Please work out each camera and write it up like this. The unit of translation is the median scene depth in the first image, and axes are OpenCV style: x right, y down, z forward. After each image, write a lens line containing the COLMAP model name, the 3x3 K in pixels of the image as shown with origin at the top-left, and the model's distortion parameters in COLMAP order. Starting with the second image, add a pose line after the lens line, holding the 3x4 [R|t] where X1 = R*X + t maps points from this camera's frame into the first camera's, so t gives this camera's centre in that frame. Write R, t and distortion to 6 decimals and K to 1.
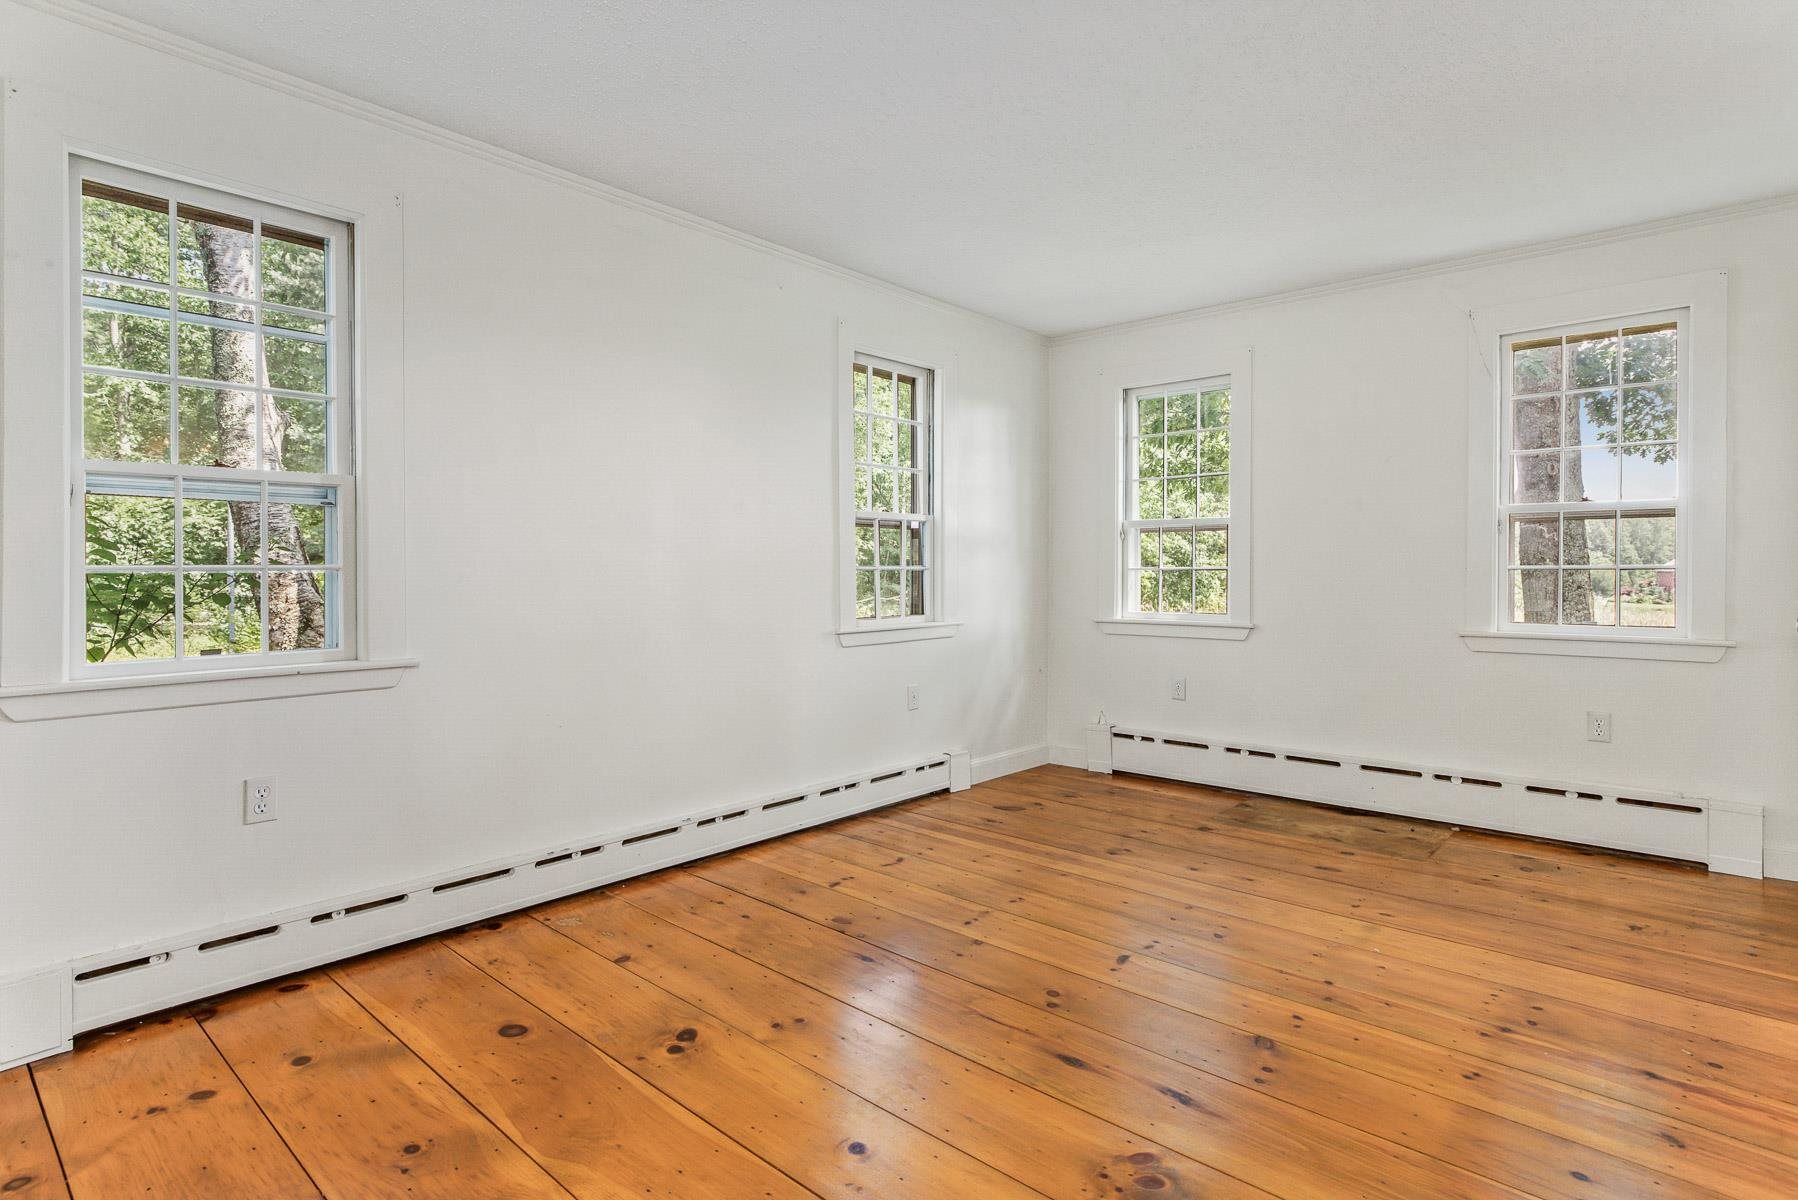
lens RADIAL K [[913.9, 0, 901.1], [0, 913.9, 573.5], [0, 0, 1]] dist [-0.002242, -0.000227]
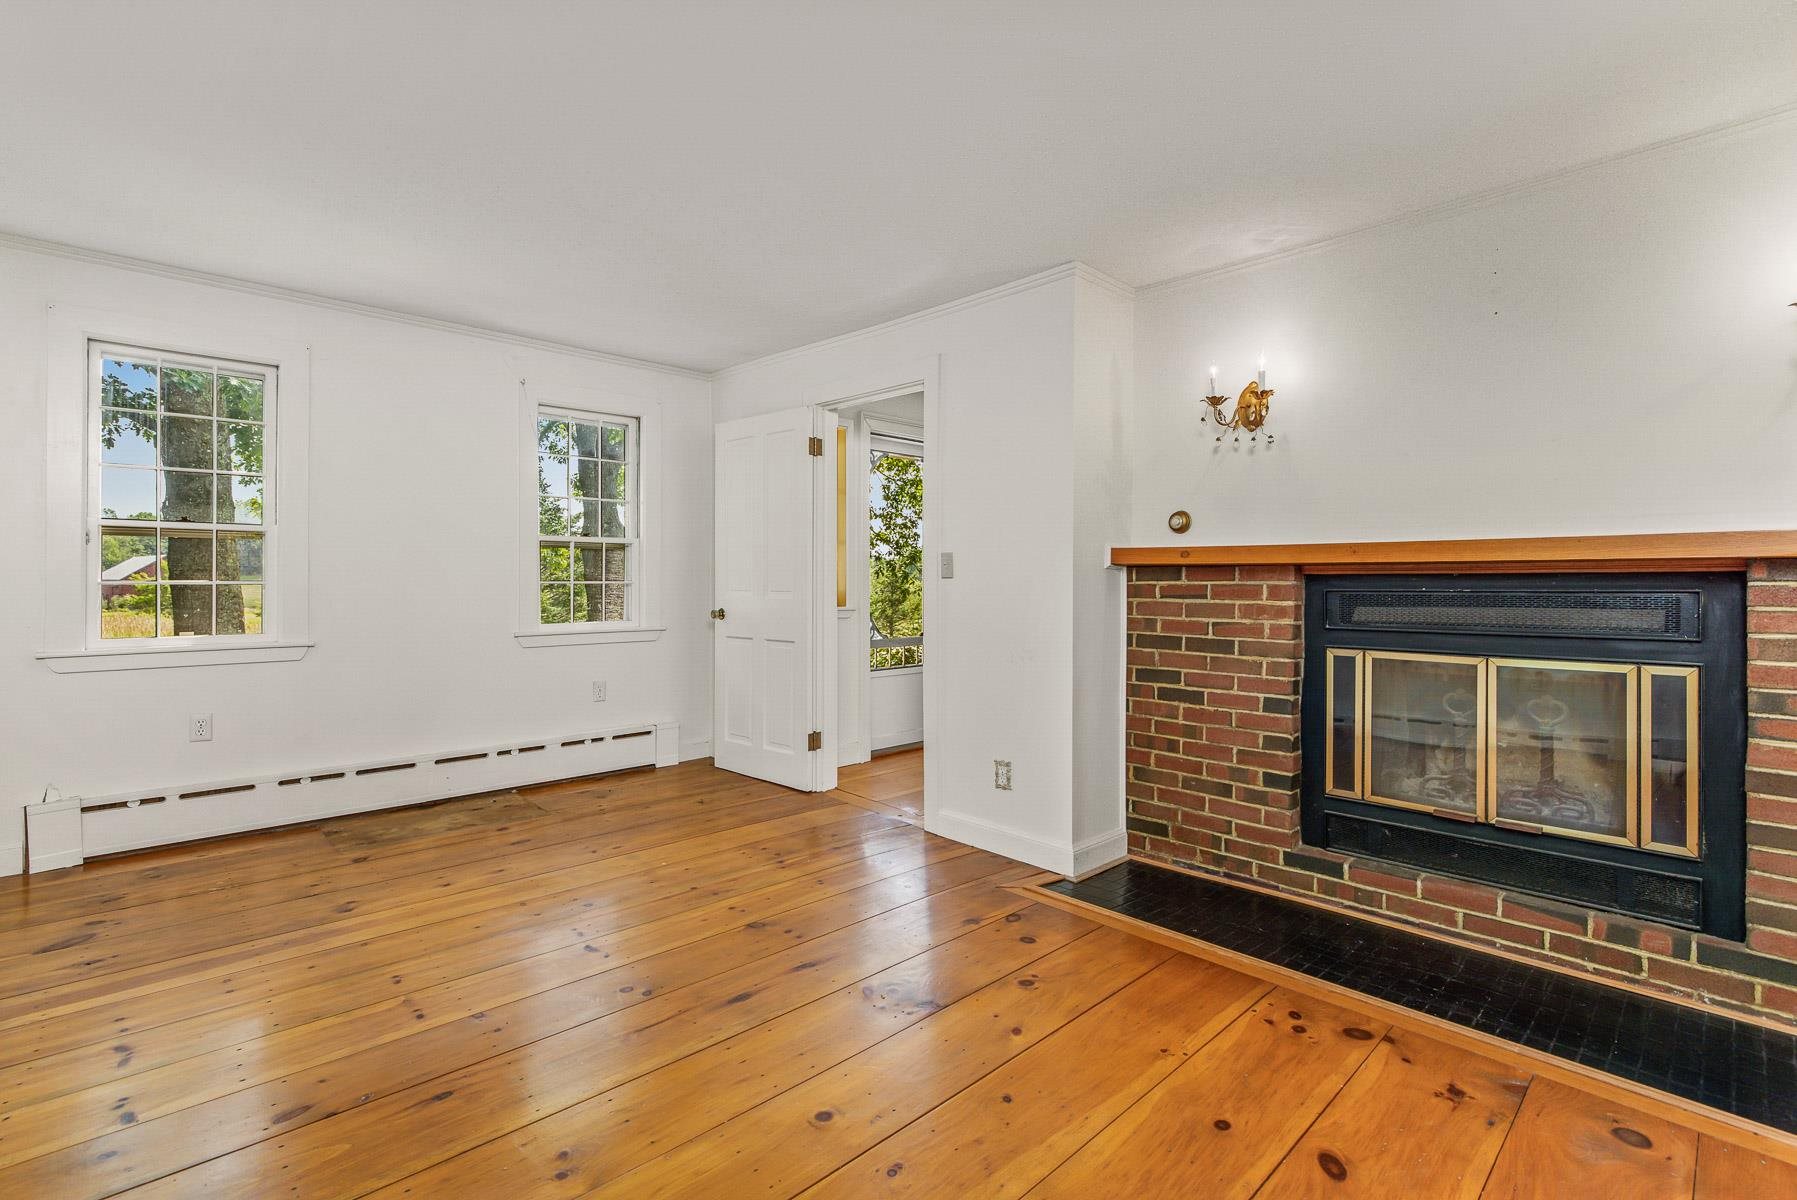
lens RADIAL K [[835.2, 0, 898.5], [0, 835.2, 600.0], [0, 0, 1]] dist [0.000164, 0.000228]
pose [[0.072798, -0.020938, 0.997127, -0.551414], [-0.000028, 0.999780, 0.020996, -0.005308], [-0.997347, -0.001557, 0.072781, 0.451156]]
